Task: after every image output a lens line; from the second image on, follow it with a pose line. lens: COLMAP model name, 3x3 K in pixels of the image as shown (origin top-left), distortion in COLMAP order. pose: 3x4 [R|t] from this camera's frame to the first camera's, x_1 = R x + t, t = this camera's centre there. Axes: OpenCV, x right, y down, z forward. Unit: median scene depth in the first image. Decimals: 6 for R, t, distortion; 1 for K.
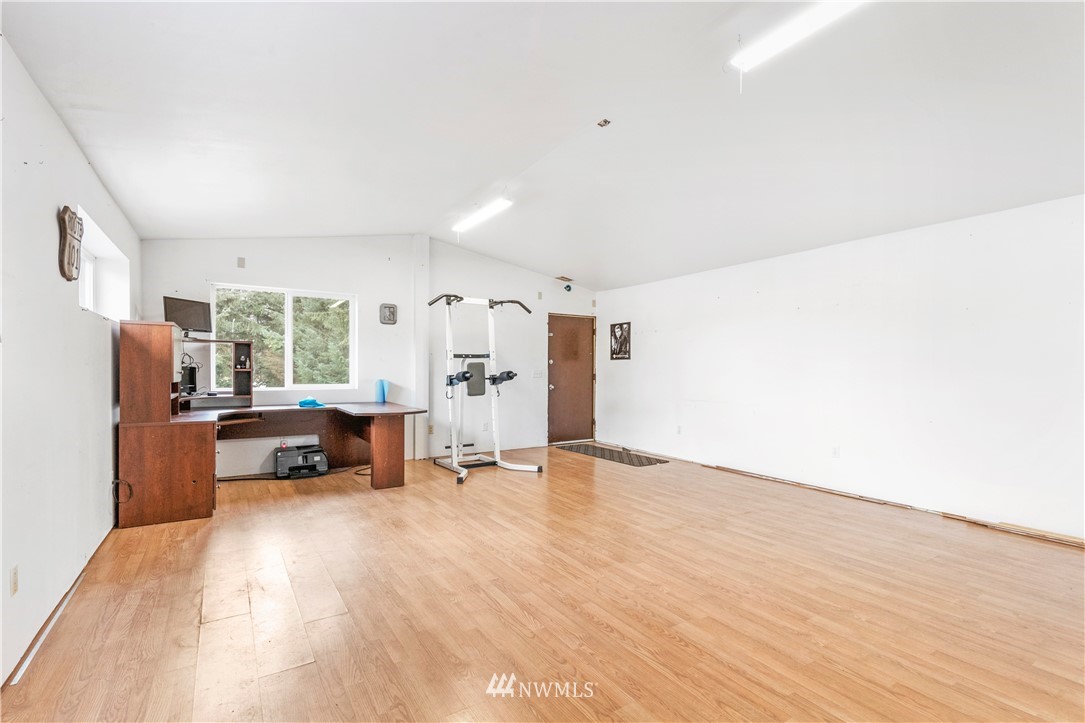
lens RADIAL K [[498.7, 0, 543.1], [0, 498.7, 369.3], [0, 0, 1]] dist [0.004159, -0.001325]
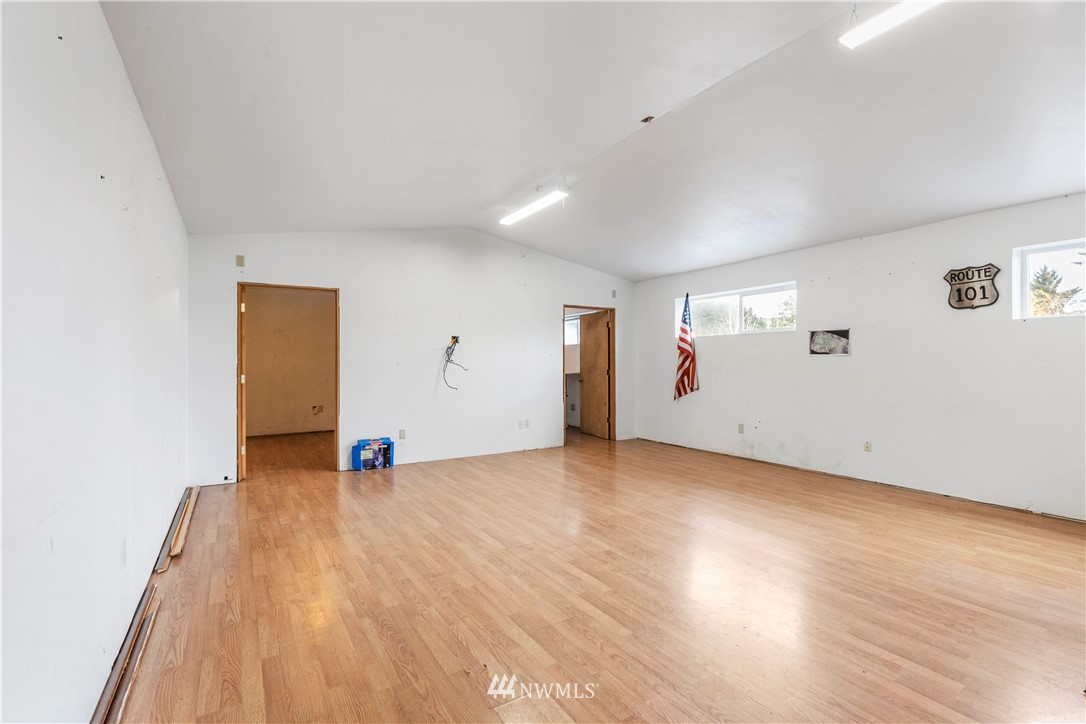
lens RADIAL K [[499.2, 0, 542.0], [0, 499.2, 365.6], [0, 0, 1]] dist [0.004159, -0.001325]
pose [[-0.999787, -0.004837, 0.020077, 0.311665], [-0.004724, 0.999973, 0.005657, 0.002387], [-0.020104, 0.005561, -0.999782, 2.009745]]
